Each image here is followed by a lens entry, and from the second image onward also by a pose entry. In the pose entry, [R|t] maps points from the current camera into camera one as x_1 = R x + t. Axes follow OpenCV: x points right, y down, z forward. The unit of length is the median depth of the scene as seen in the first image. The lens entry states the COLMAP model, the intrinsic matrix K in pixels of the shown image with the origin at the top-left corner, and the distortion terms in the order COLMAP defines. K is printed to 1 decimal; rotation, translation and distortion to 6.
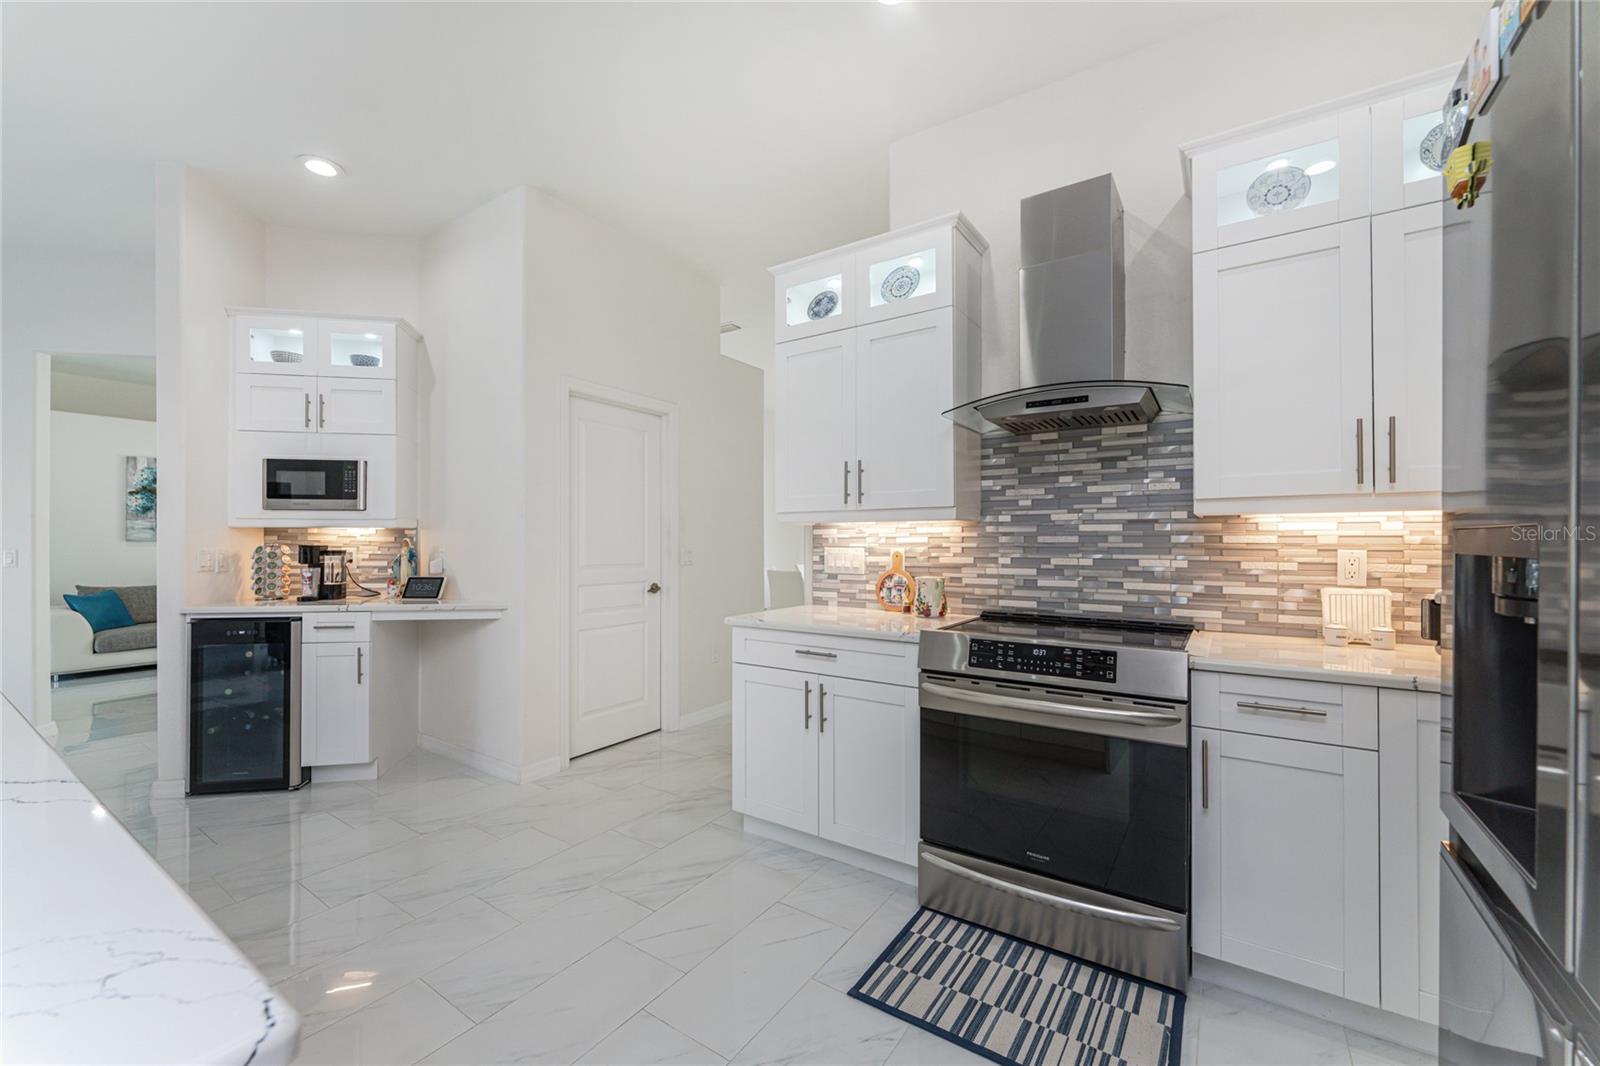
lens RADIAL K [[650.9, 0, 782.9], [0, 650.9, 540.4], [0, 0, 1]] dist [0.000694, -0.000155]
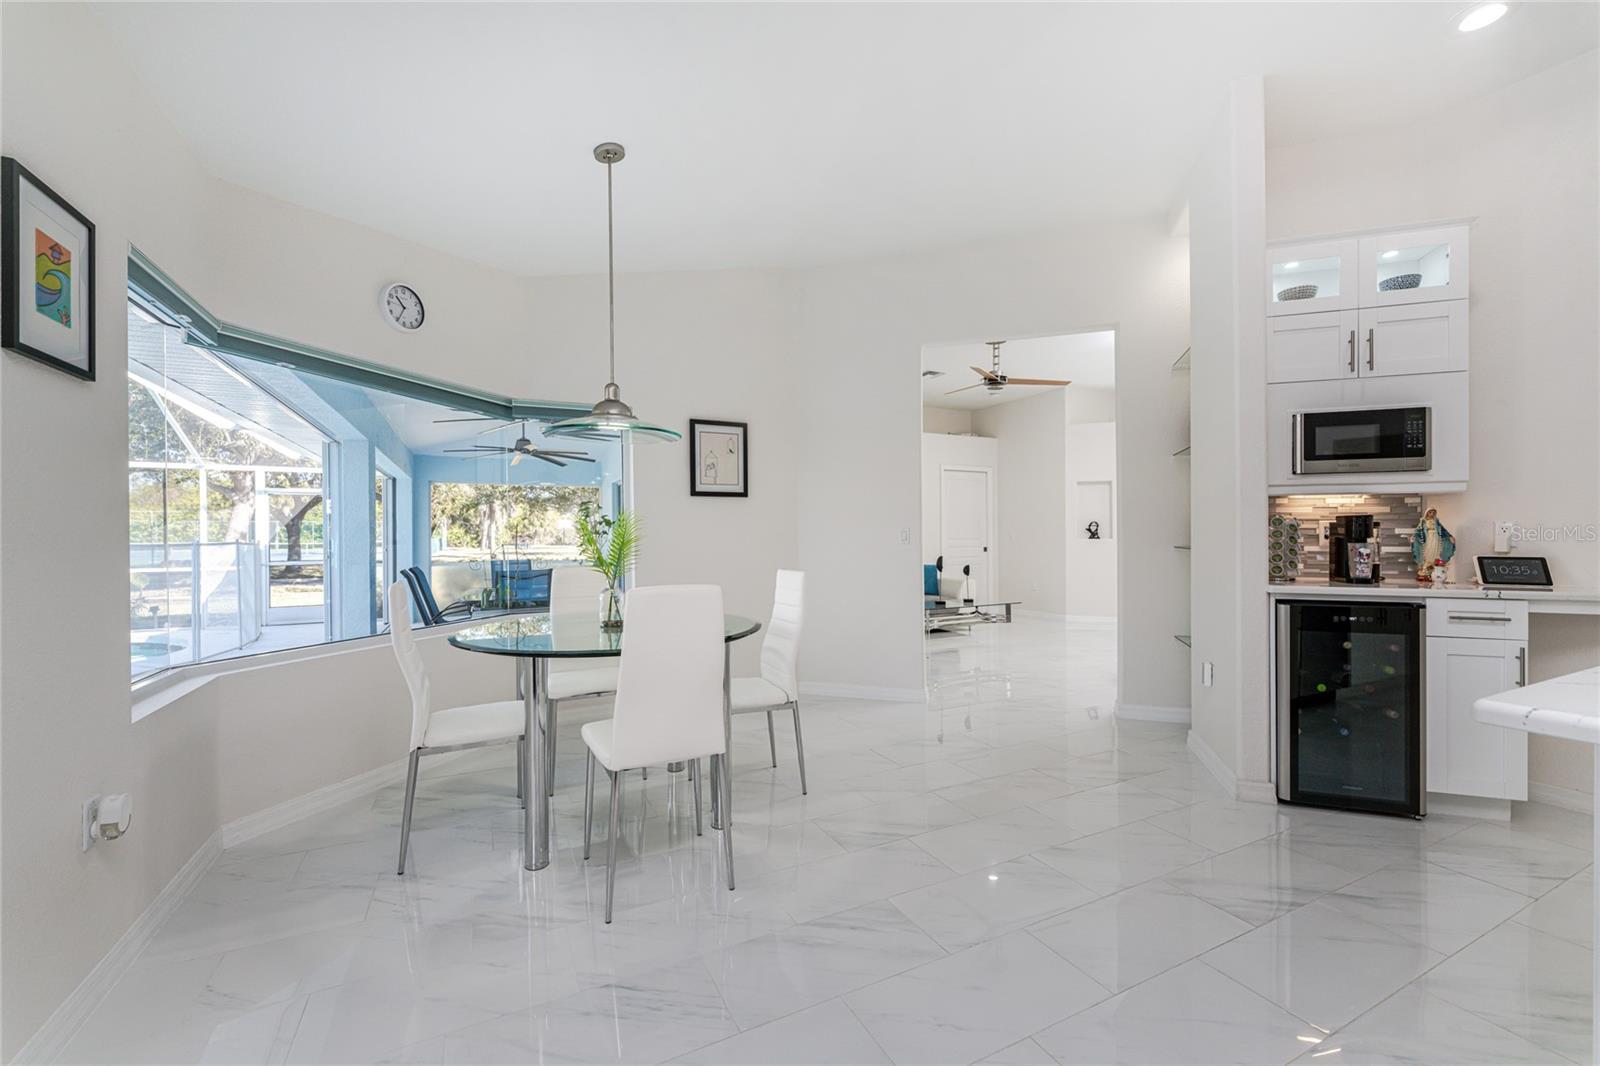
lens RADIAL K [[637.2, 0, 796.5], [0, 637.2, 535.9], [0, 0, 1]] dist [0.001364, 0.000123]
pose [[0.880566, -0.002049, -0.473920, -1.366963], [0.004564, 0.999981, 0.004158, 0.037416], [0.473902, -0.005824, 0.880558, -0.058872]]
